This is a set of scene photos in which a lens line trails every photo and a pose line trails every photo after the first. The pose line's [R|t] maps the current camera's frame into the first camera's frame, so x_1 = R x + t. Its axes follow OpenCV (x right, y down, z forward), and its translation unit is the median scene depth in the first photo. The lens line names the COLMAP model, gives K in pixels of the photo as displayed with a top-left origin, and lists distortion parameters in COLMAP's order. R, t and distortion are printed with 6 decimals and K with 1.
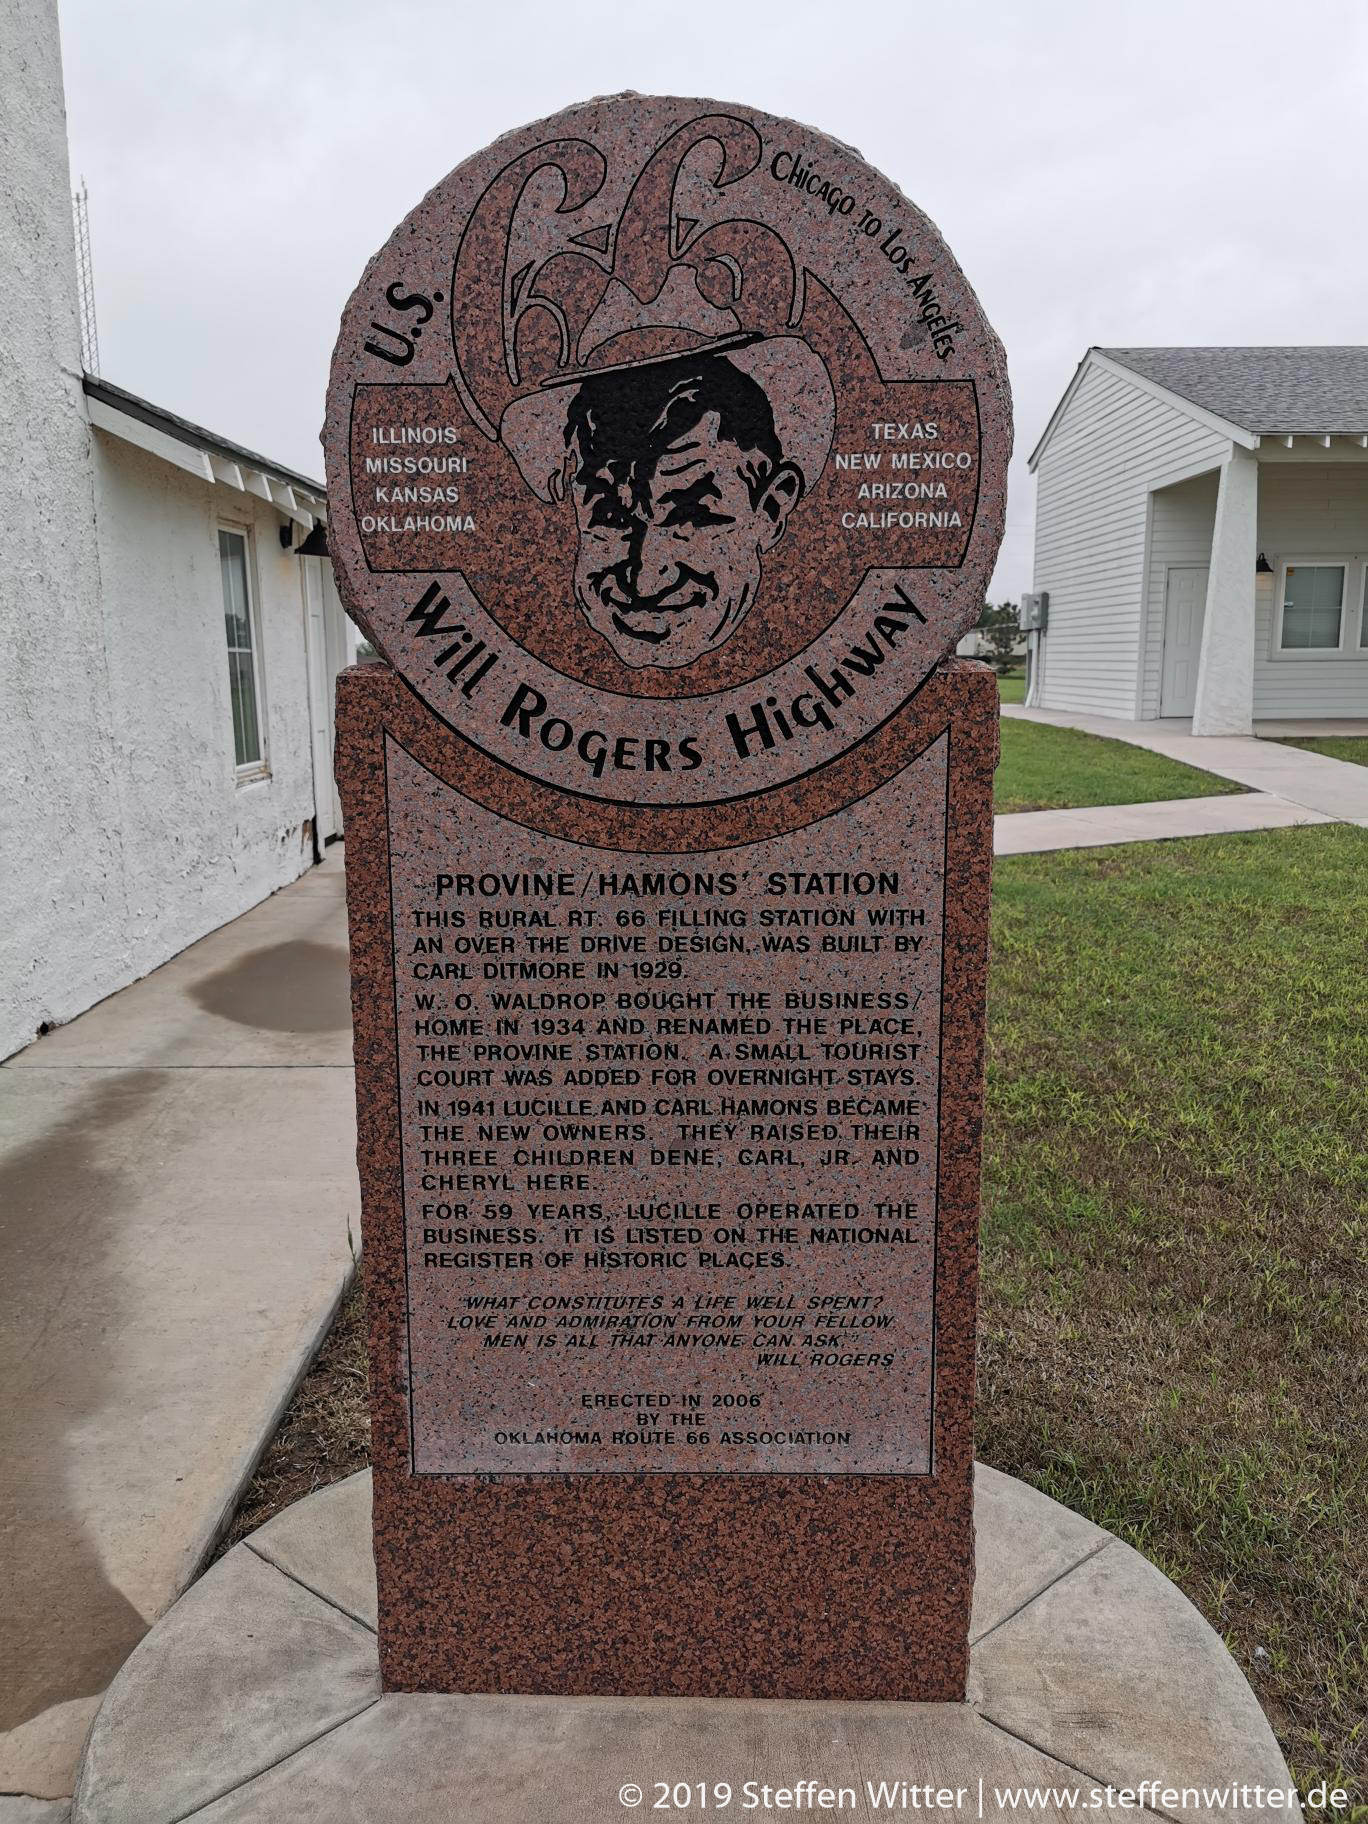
lens RADIAL K [[1437.6, 0, 684.0], [0, 1437.6, 912.0], [0, 0, 1]] dist [0.046700, -0.003136]
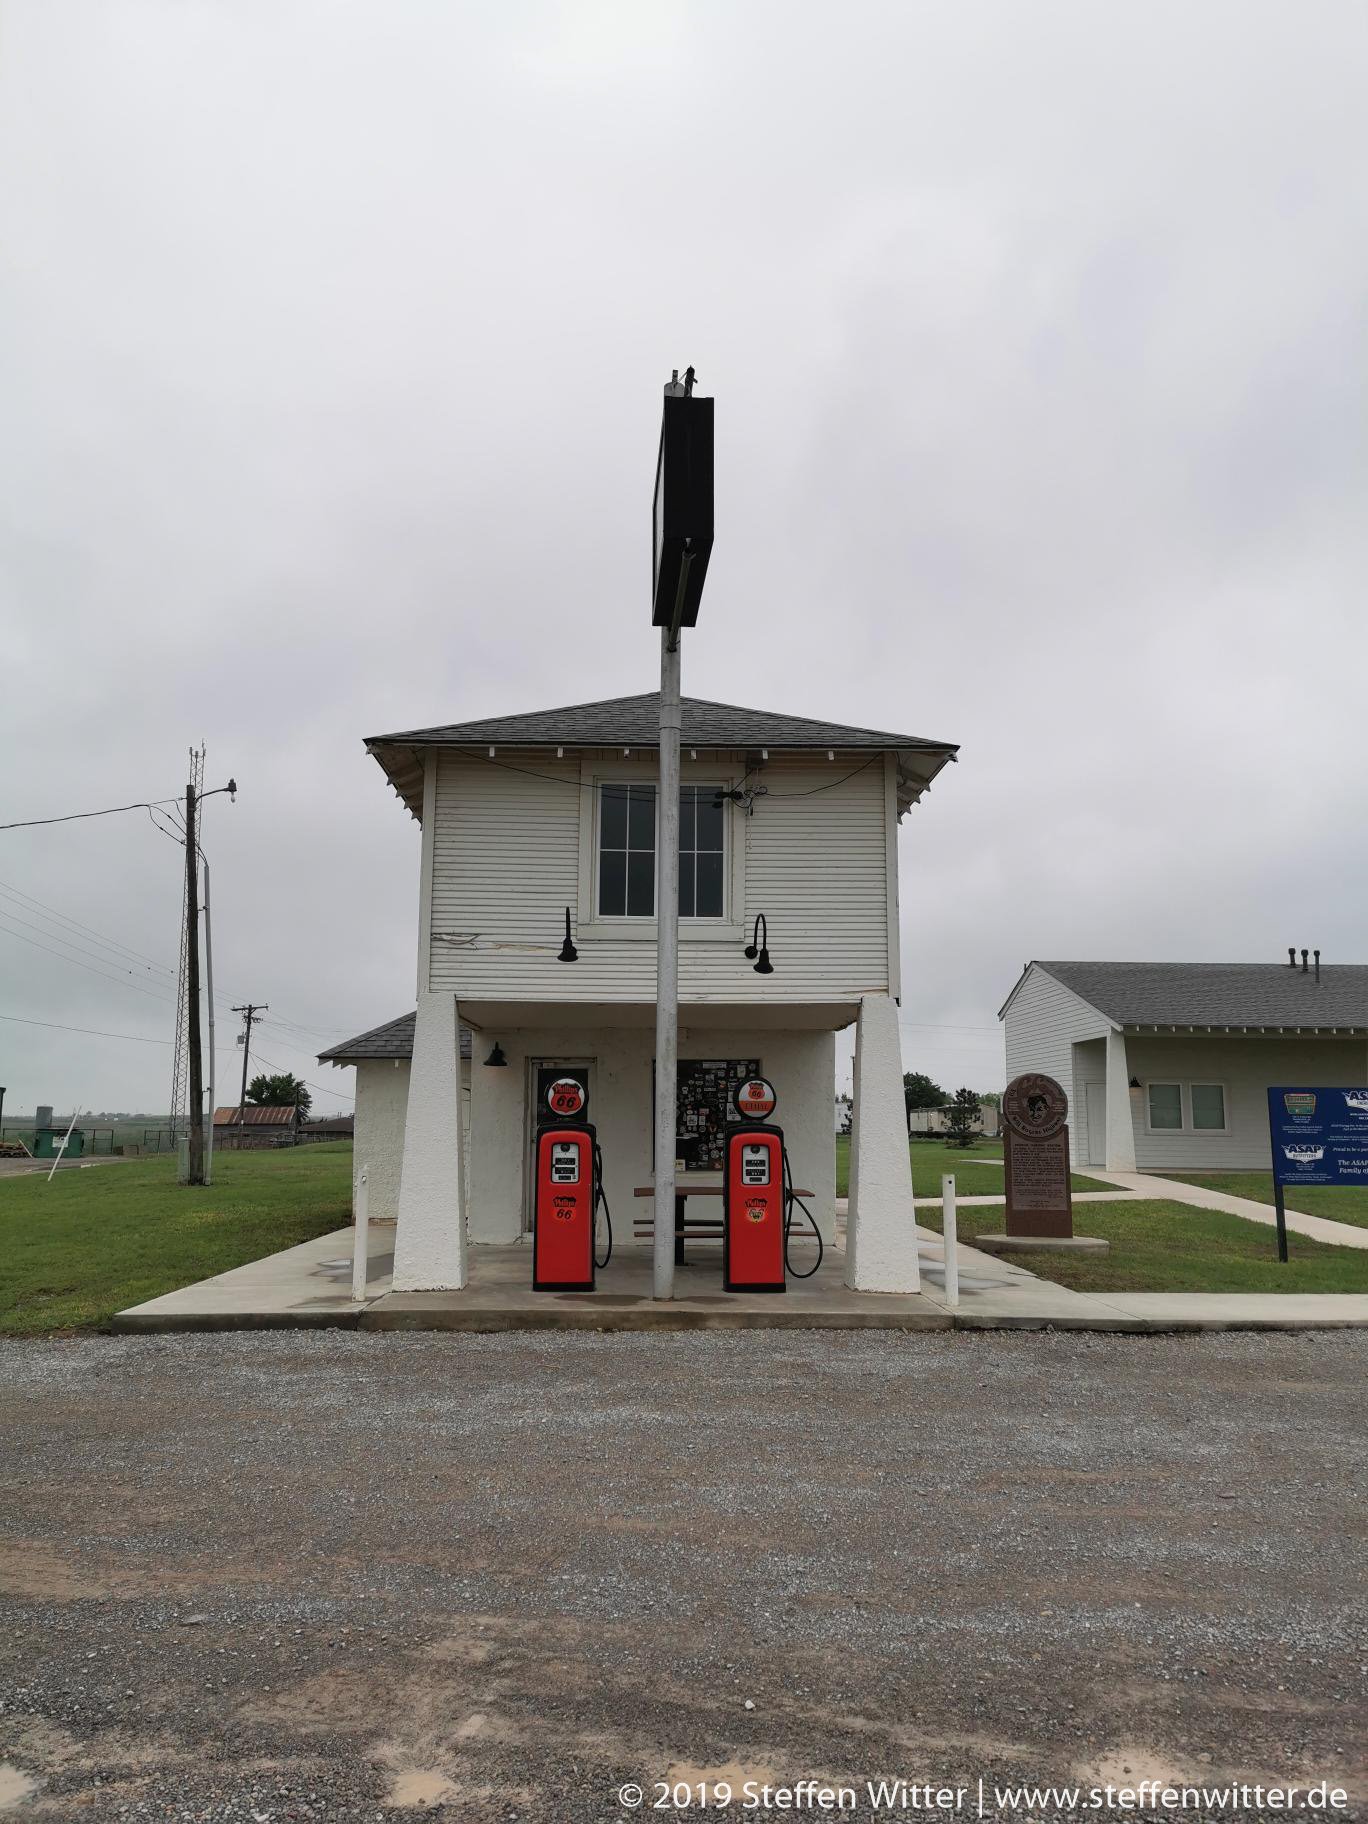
lens RADIAL K [[1418.5, 0, 710.3], [0, 1418.5, 880.7], [0, 0, 1]] dist [0.008283, -0.000789]
pose [[0.998228, 0.025873, 0.053581, -2.894961], [-0.005964, 0.939483, -0.342545, 1.665793], [-0.059201, 0.341618, 0.937972, -8.869162]]
